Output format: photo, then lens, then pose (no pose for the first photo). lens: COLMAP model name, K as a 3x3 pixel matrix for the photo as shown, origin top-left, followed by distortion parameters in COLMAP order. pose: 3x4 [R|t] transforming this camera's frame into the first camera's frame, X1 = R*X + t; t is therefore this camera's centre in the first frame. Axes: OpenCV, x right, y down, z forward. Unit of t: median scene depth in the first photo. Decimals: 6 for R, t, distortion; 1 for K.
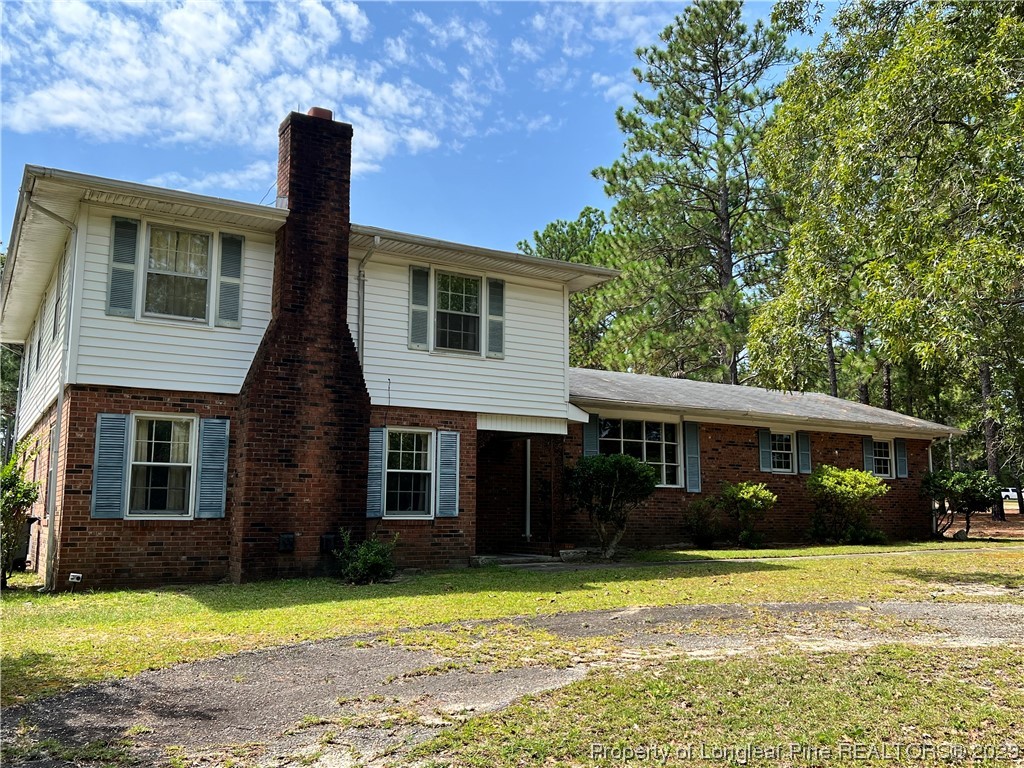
lens RADIAL K [[900.2, 0, 495.1], [0, 900.2, 384.9], [0, 0, 1]] dist [0.068491, -0.010298]
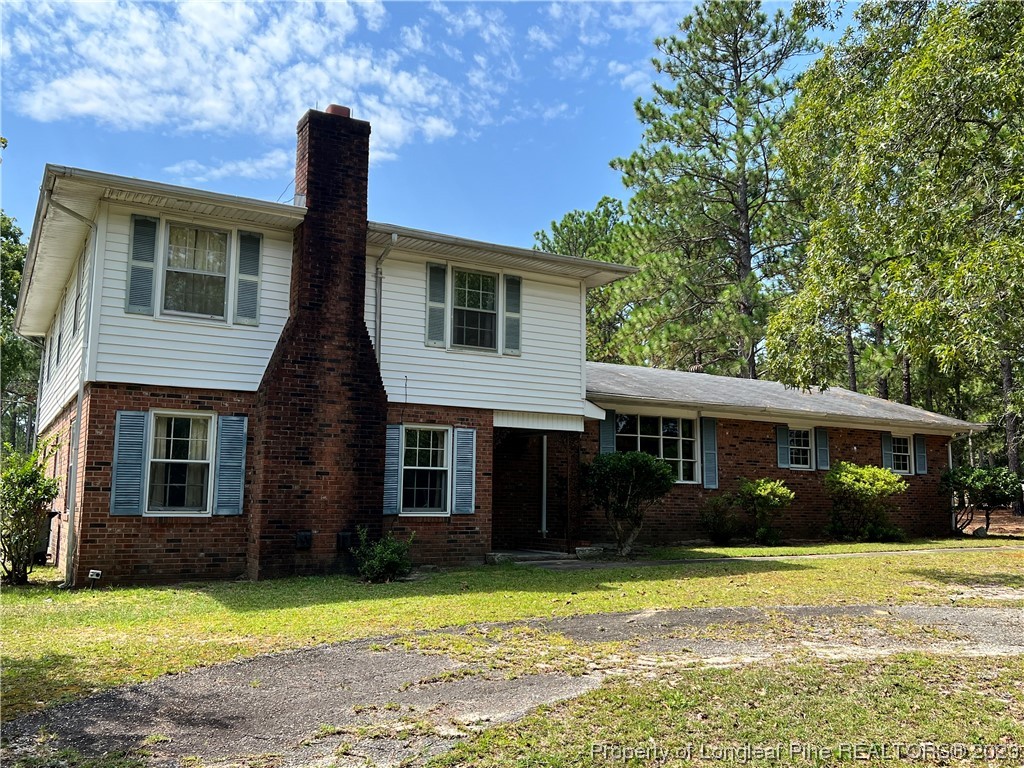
lens RADIAL K [[900.0, 0, 499.3], [0, 900.0, 381.2], [0, 0, 1]] dist [0.067735, -0.006999]
pose [[0.999896, 0.003994, -0.013858, 0.000053], [-0.003875, 0.999955, 0.008628, -0.010009], [0.013892, -0.008574, 0.999867, 0.000592]]
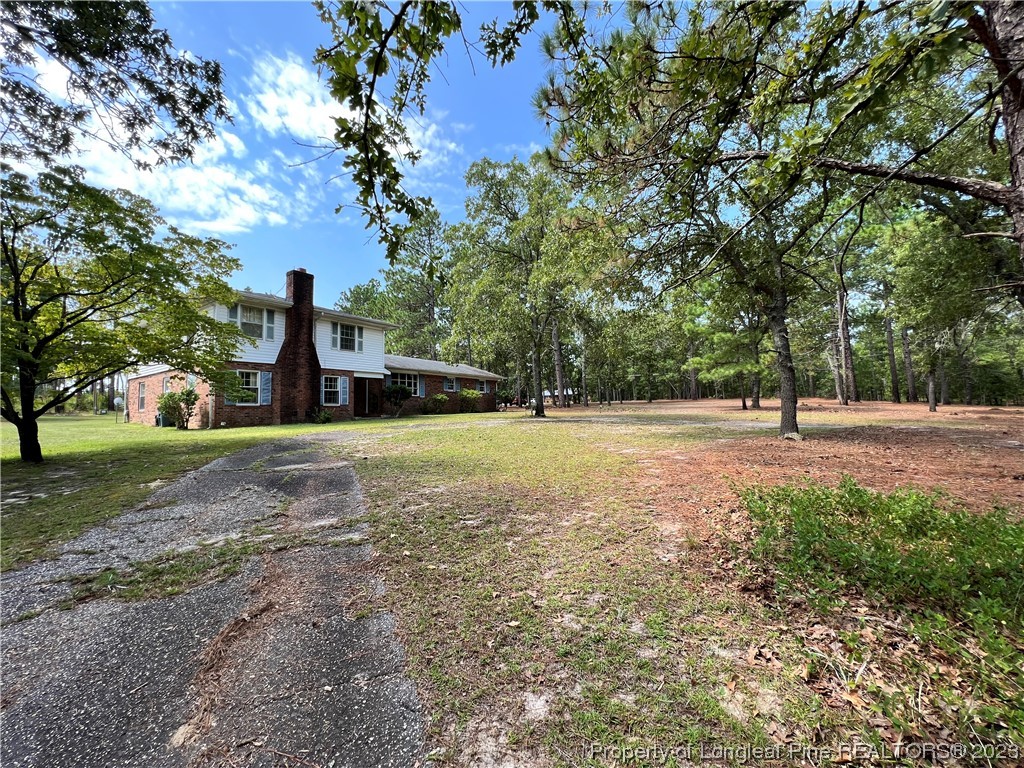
lens RADIAL K [[419.9, 0, 512.0], [0, 419.9, 384.0], [0, 0, 1]] dist [-0.001071, 0.000826]
pose [[0.904860, 0.006420, 0.425661, -0.148055], [-0.038438, 0.997034, 0.066673, -0.042080], [-0.423970, -0.076691, 0.902423, -0.537936]]
